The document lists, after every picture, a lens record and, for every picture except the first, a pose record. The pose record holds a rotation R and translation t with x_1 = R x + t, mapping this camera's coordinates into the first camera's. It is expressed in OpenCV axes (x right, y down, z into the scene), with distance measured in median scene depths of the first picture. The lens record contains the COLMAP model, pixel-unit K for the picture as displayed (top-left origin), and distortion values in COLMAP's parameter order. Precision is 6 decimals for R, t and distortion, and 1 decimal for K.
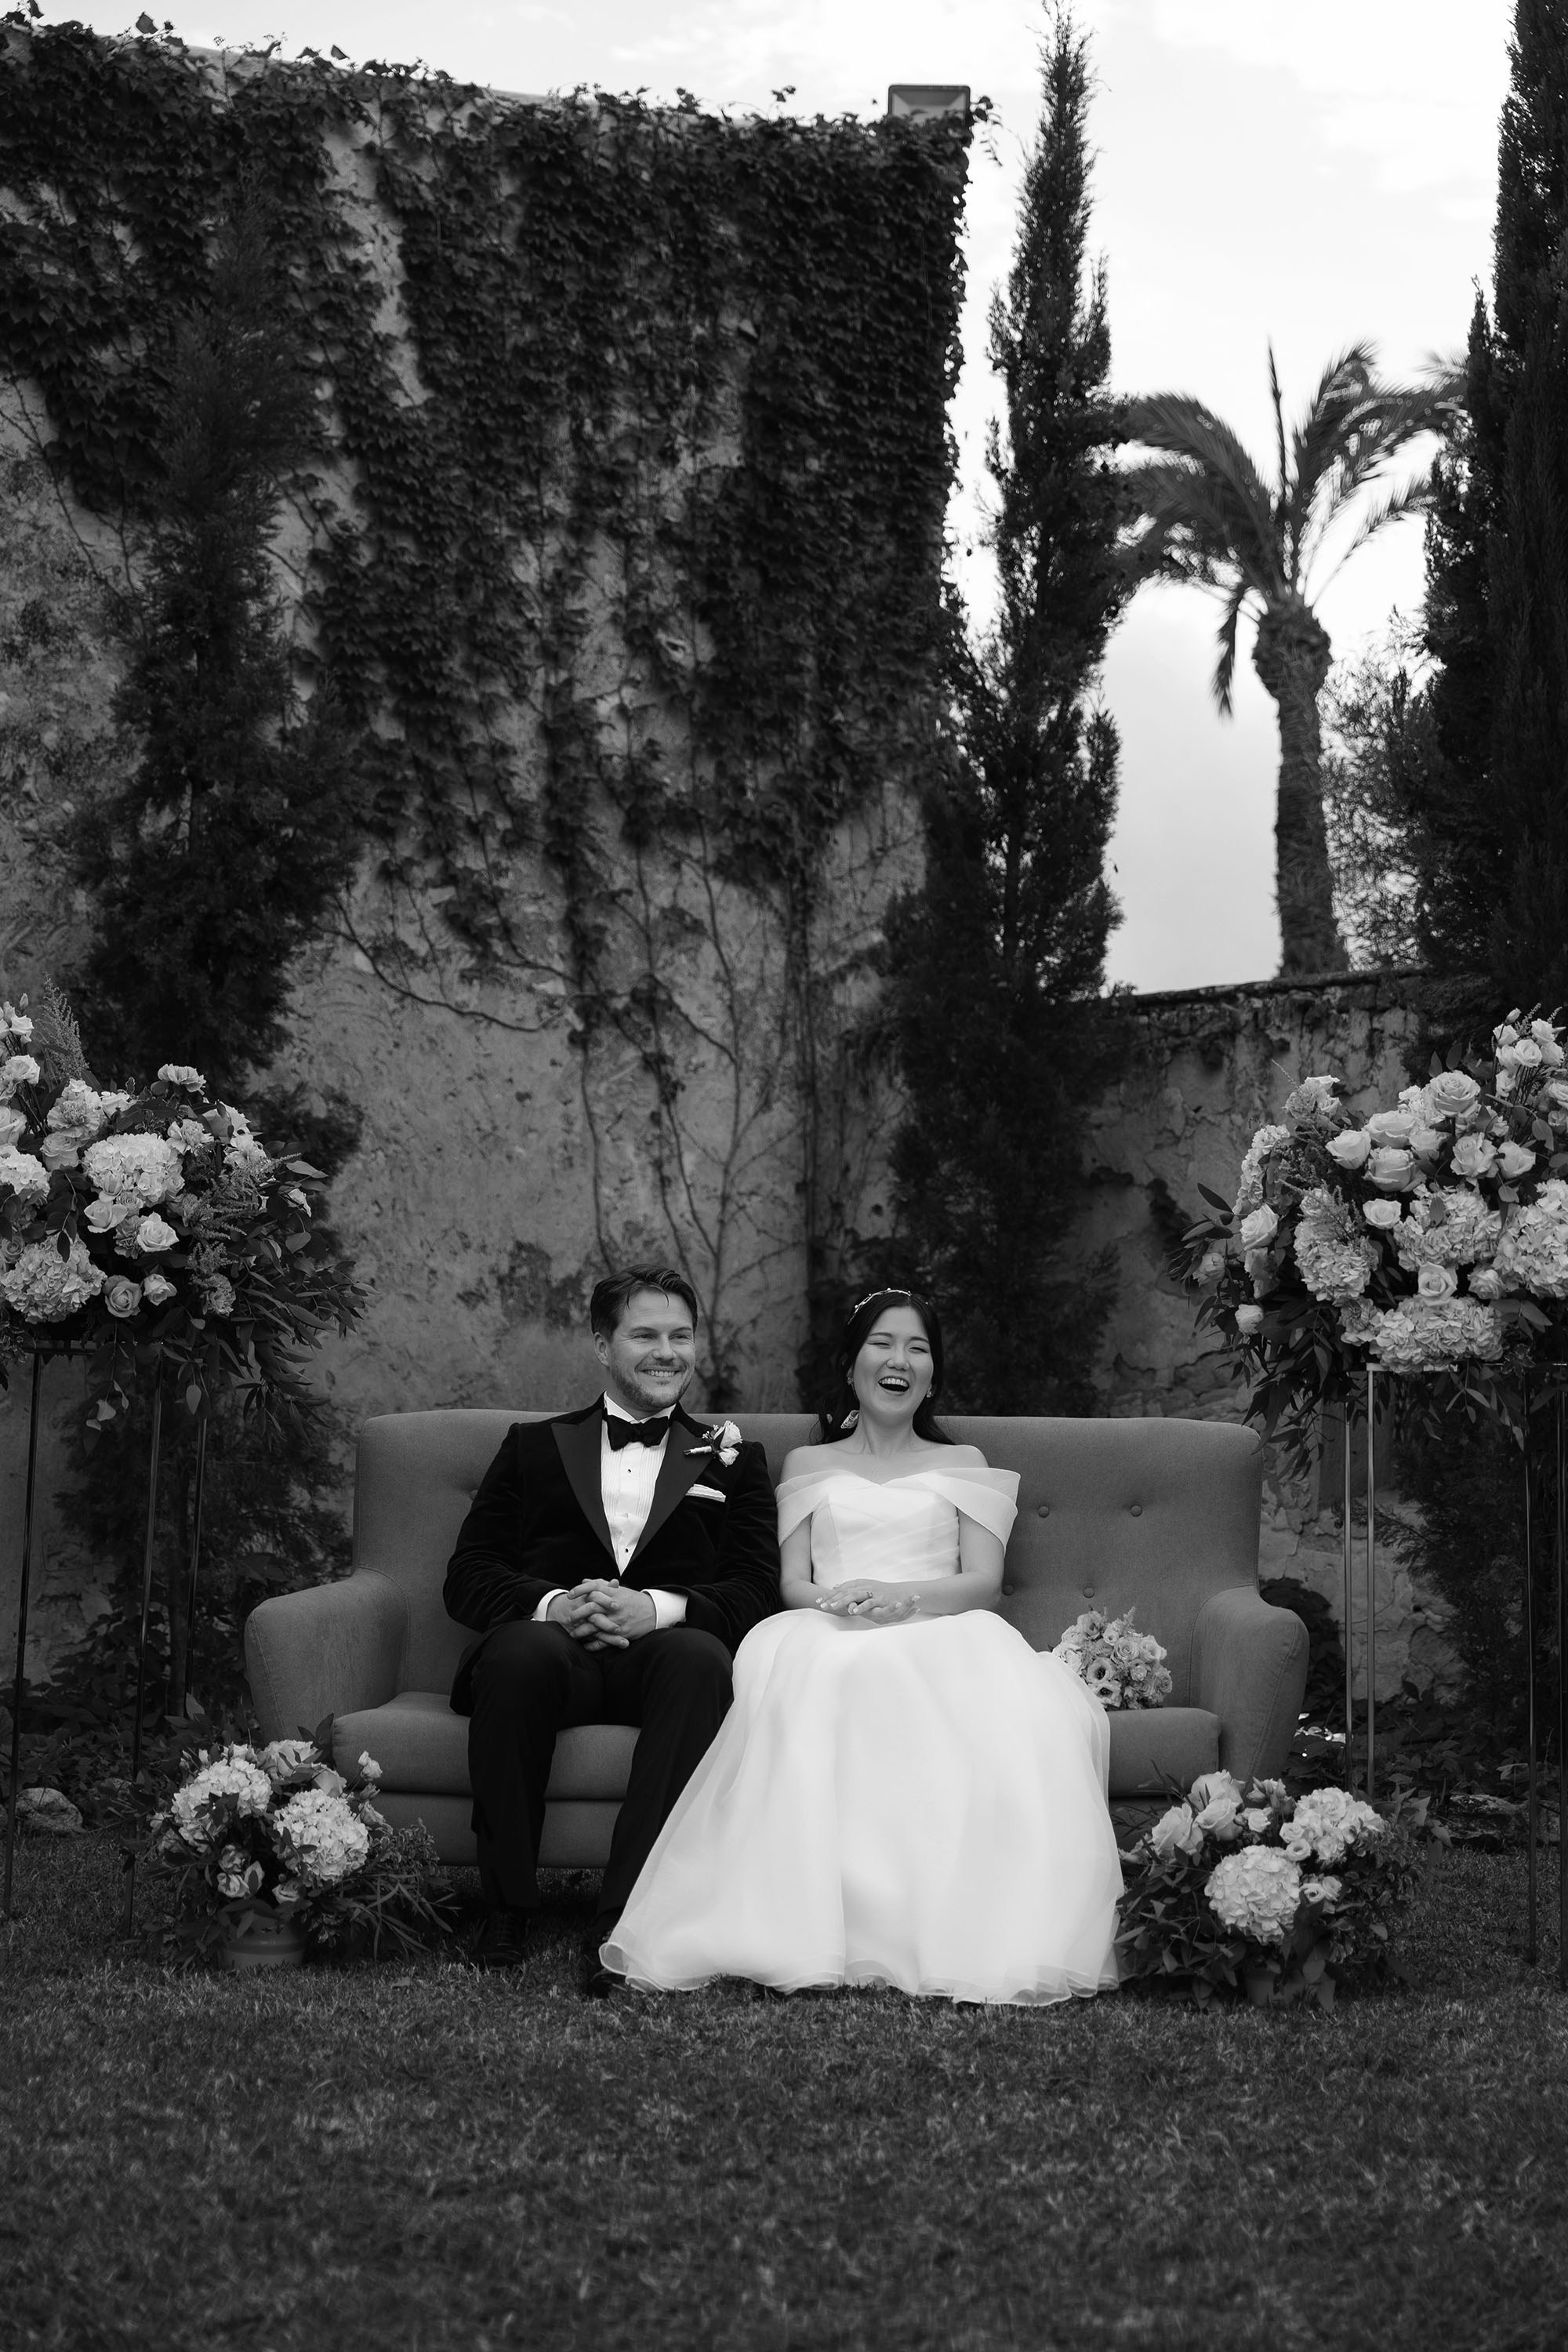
lens RADIAL K [[3134.8, 0, 792.9], [0, 3134.8, 1181.3], [0, 0, 1]] dist [0.005147, 0.000000]
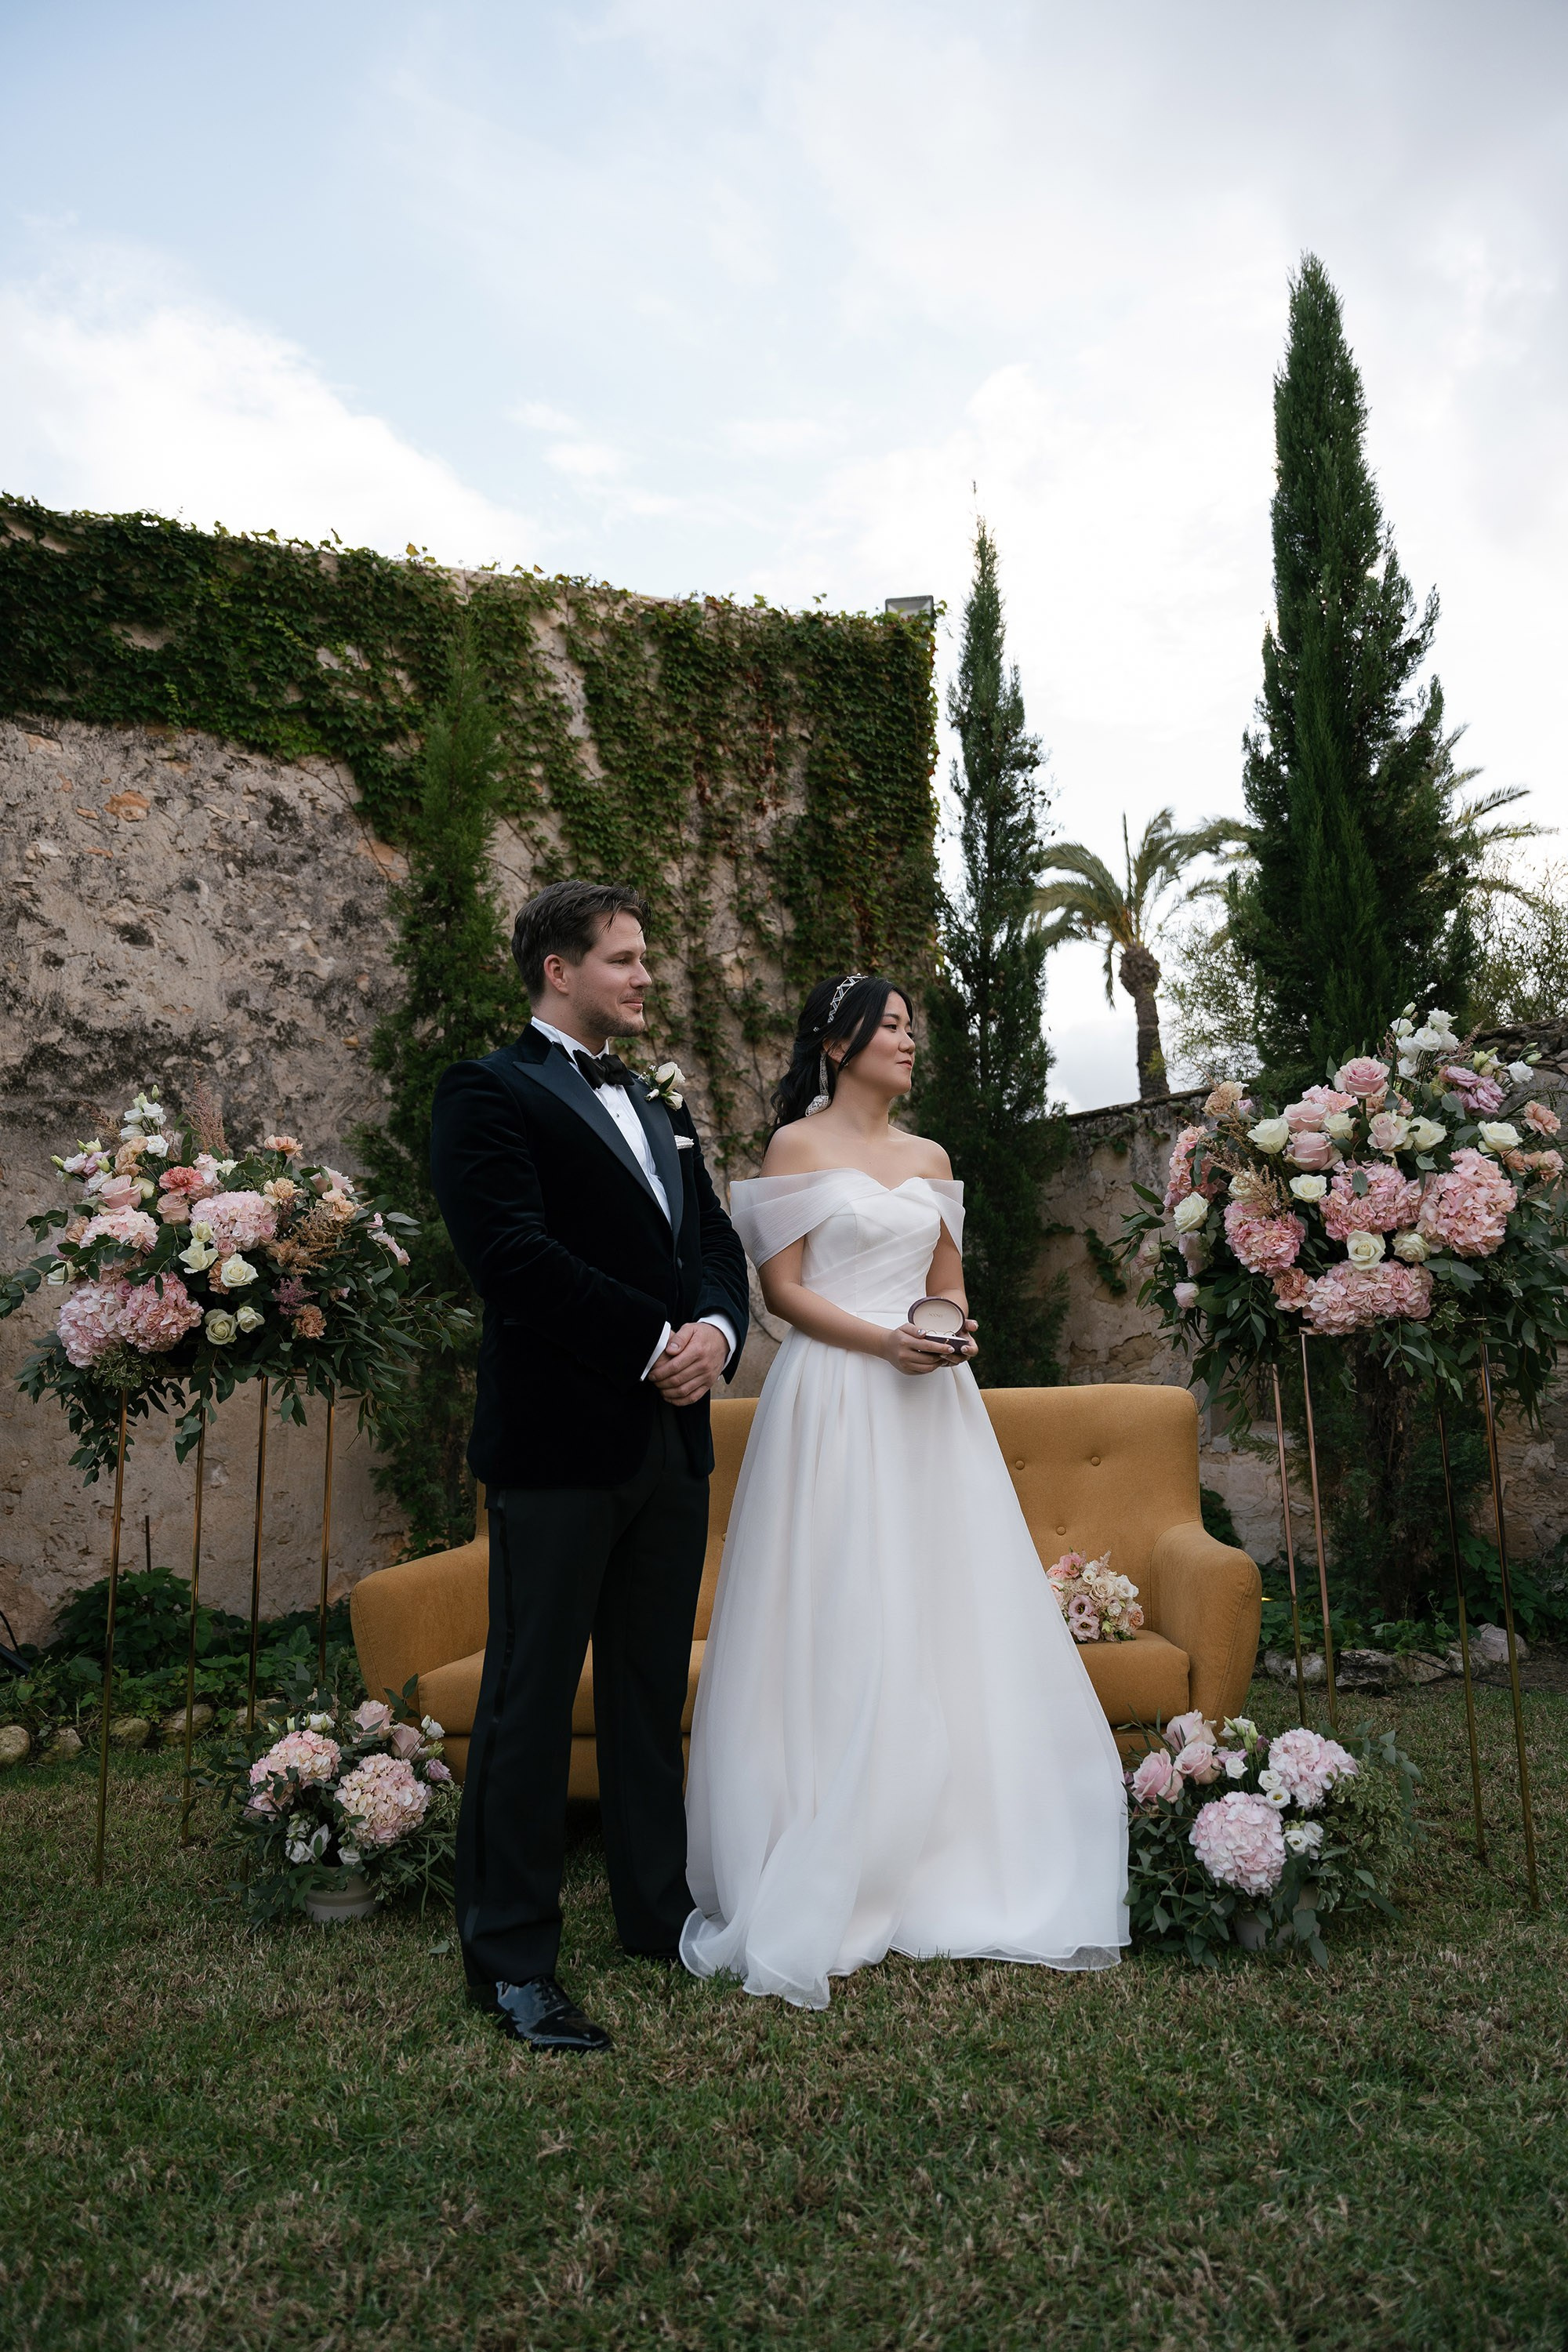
lens RADIAL K [[1512.7, 0, 785.8], [0, 1512.7, 1182.5], [0, 0, 1]] dist [-0.009321, -0.005956]
pose [[0.995271, -0.059975, -0.076412, 0.024478], [0.055183, 0.996464, -0.063353, 0.016198], [0.079941, 0.058836, 0.995062, 0.237975]]
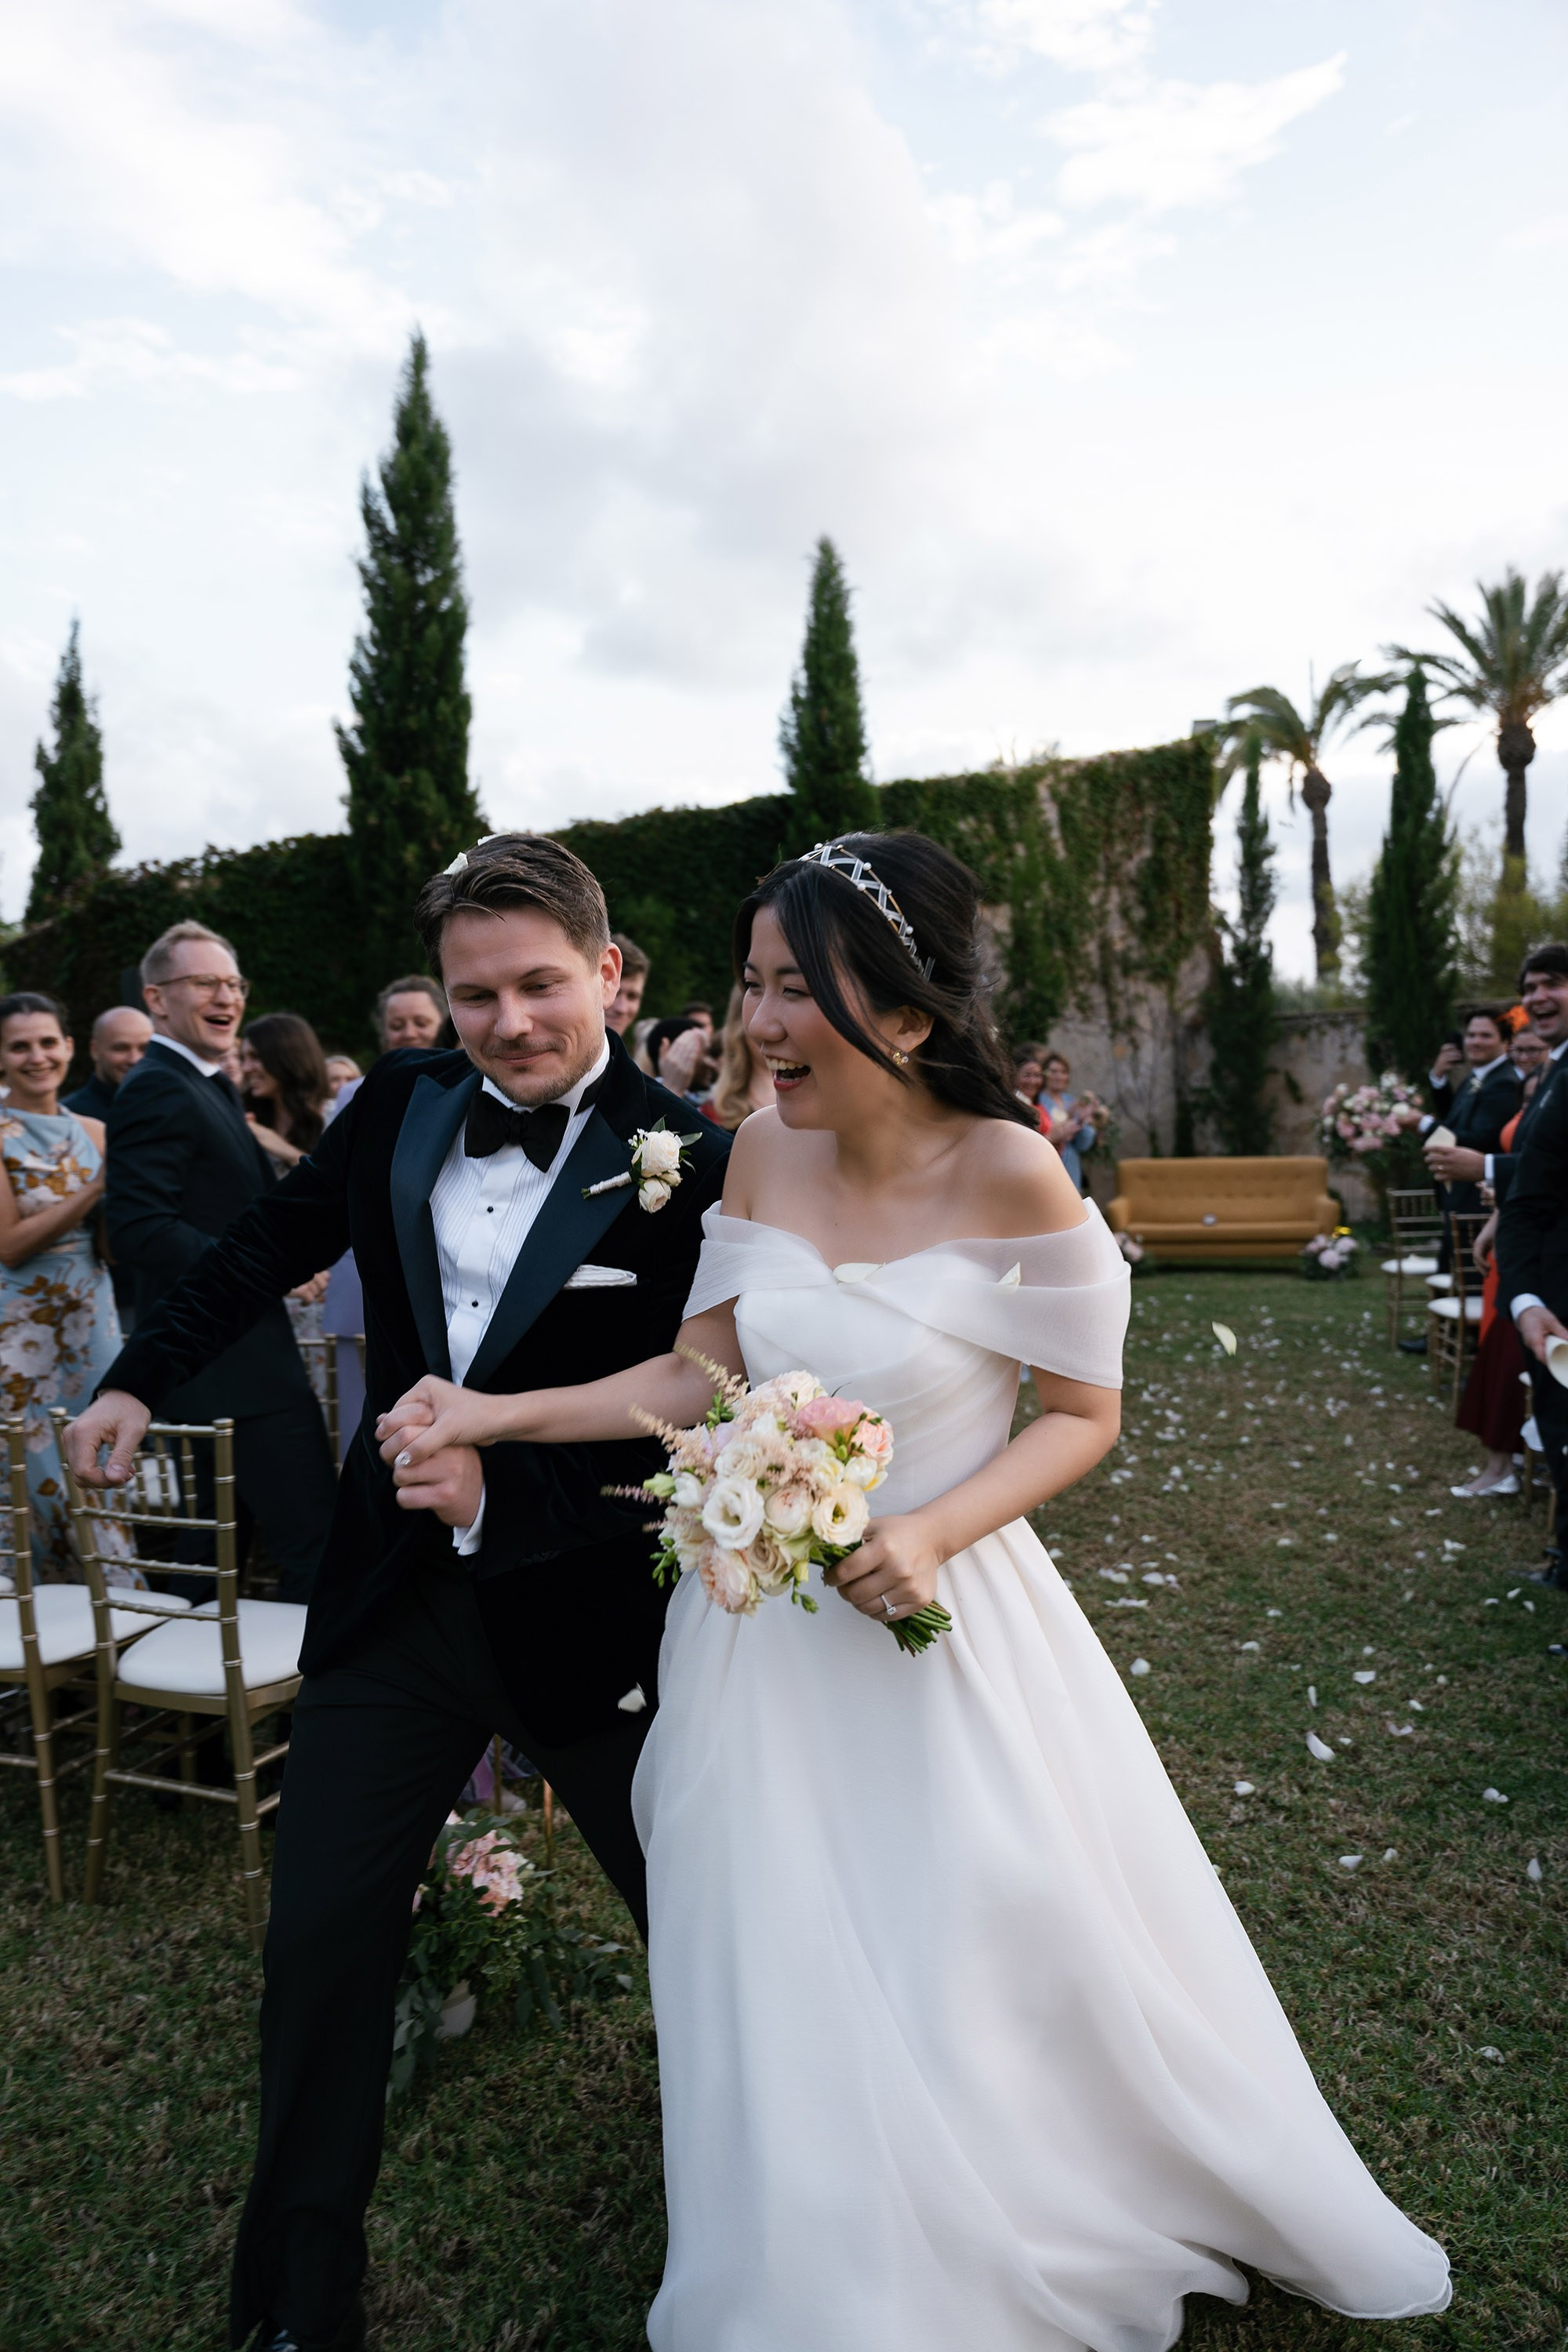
lens RADIAL K [[1512.7, 0, 793.6], [0, 1512.7, 1172.6], [0, 0, 1]] dist [-0.009321, -0.005956]
pose [[0.984753, -0.028119, -0.171669, -0.135414], [0.049254, 0.991536, 0.120129, -0.116960], [0.166838, -0.126753, 0.977803, -0.721098]]
